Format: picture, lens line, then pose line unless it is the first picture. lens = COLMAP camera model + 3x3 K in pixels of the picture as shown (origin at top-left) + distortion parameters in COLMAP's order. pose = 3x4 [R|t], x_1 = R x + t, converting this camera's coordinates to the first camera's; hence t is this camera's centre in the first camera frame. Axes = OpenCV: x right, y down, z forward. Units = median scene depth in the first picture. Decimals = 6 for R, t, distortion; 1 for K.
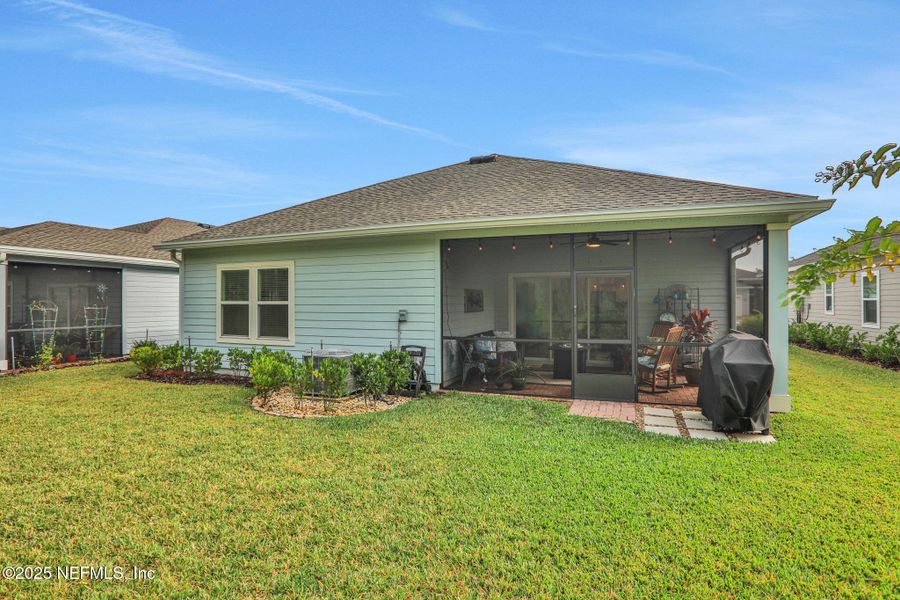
lens RADIAL K [[453.8, 0, 450.0], [0, 453.8, 300.0], [0, 0, 1]] dist [-0.037959, 0.000553]
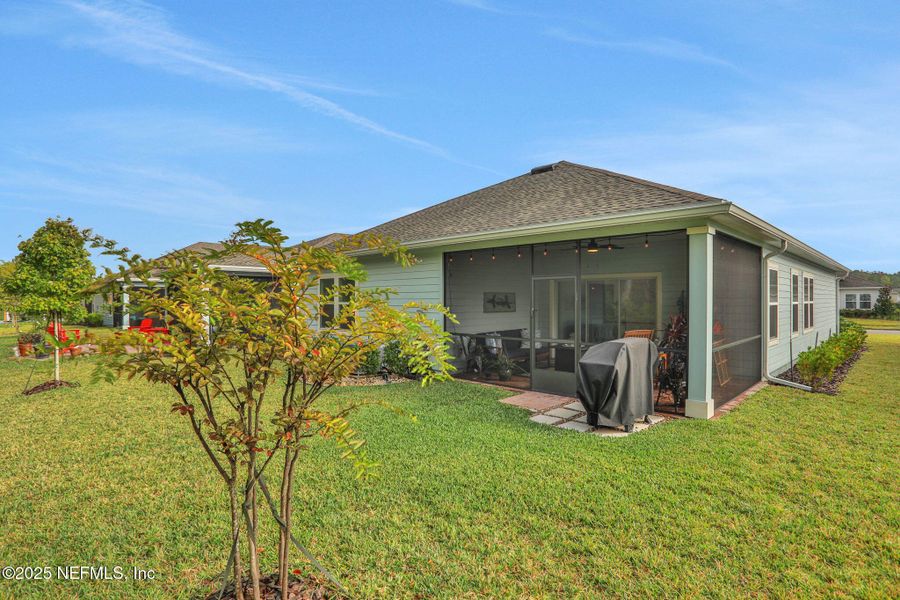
lens RADIAL K [[453.8, 0, 450.0], [0, 453.8, 300.0], [0, 0, 1]] dist [-0.037959, 0.000553]
pose [[0.914681, 0.001668, -0.404172, 0.478154], [-0.000206, 0.999993, 0.003660, -0.010727], [0.404176, -0.003264, 0.914676, -0.098464]]
